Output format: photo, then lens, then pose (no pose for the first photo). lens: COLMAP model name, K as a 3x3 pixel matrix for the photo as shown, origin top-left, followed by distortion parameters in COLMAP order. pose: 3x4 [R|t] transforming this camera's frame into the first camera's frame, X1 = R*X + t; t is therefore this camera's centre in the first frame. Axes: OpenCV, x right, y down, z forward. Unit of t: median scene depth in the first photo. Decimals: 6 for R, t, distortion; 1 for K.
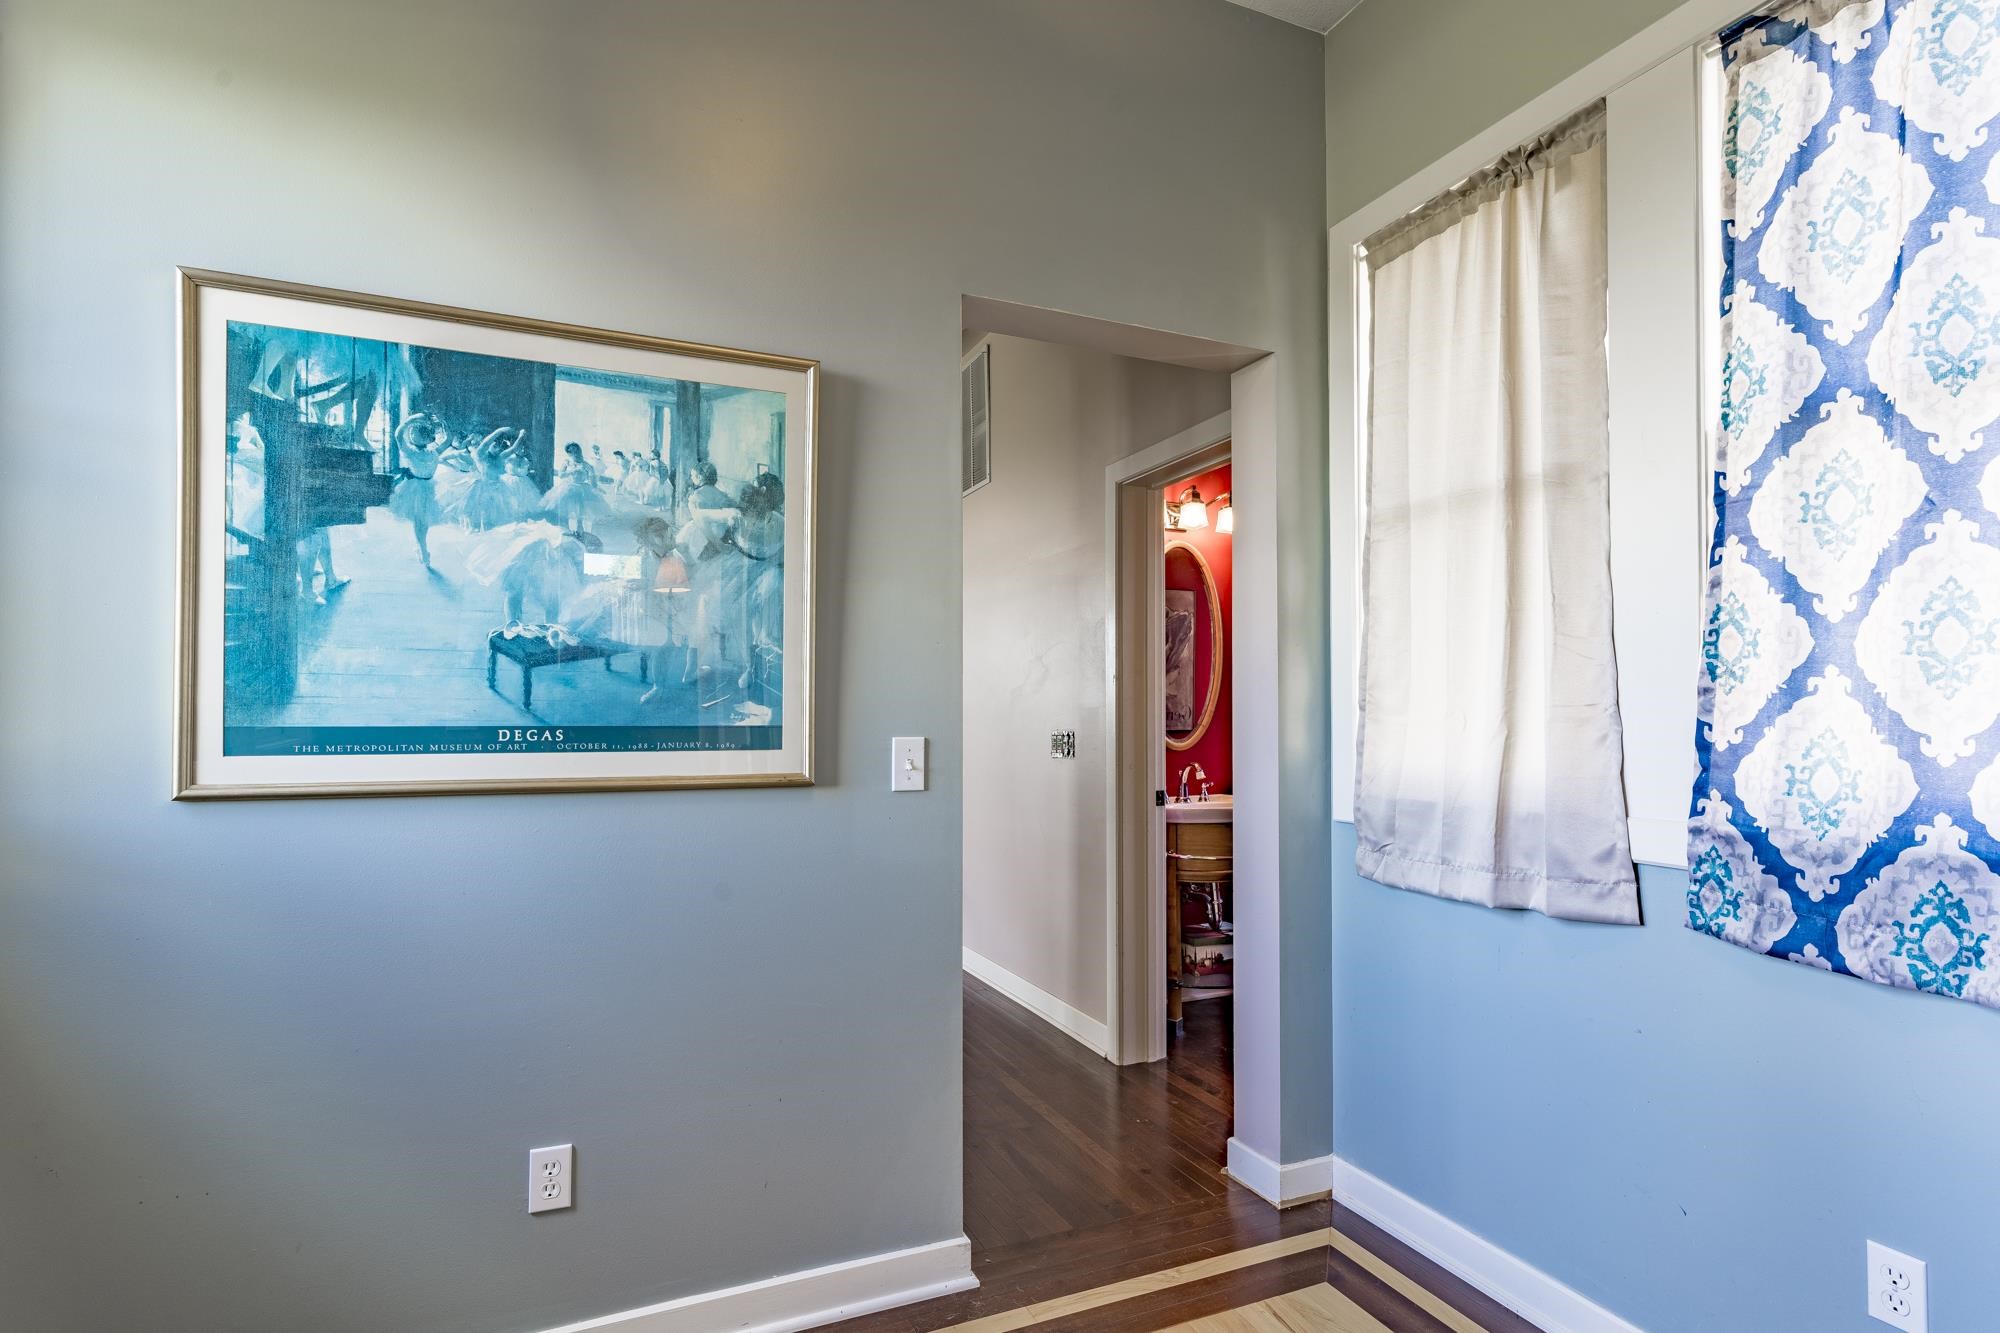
lens RADIAL K [[970.7, 0, 992.5], [0, 970.7, 685.4], [0, 0, 1]] dist [0.002818, 0.000669]
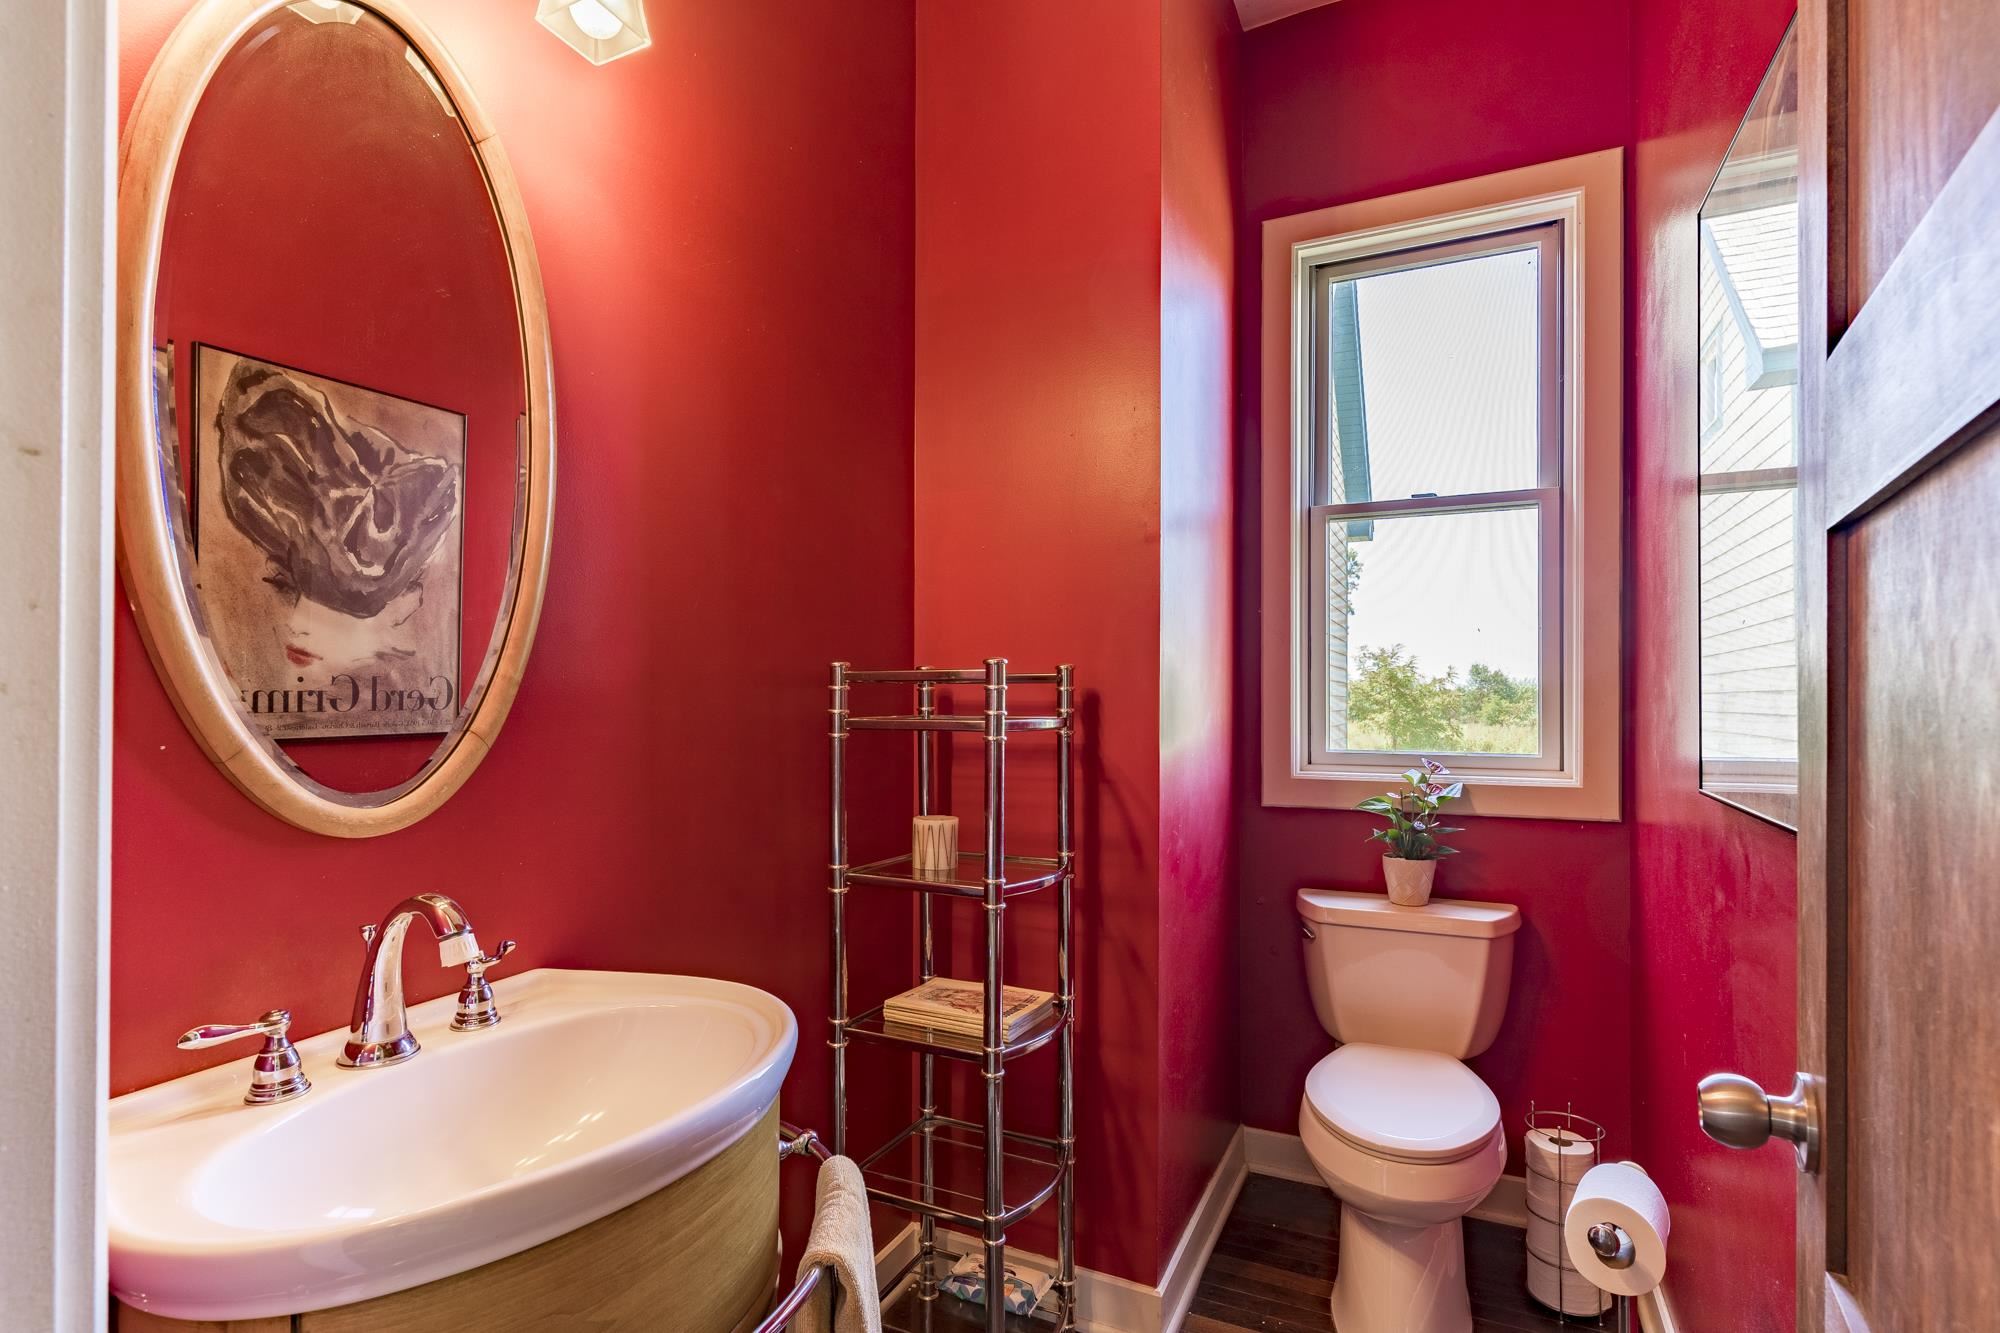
lens RADIAL K [[970.7, 0, 994.3], [0, 970.7, 677.4], [0, 0, 1]] dist [0.002818, 0.000669]
pose [[0.766660, 0.008518, 0.641997, 0.111873], [-0.011260, 0.999937, 0.000179, 0.018380], [-0.641955, -0.007367, 0.766707, 0.511679]]
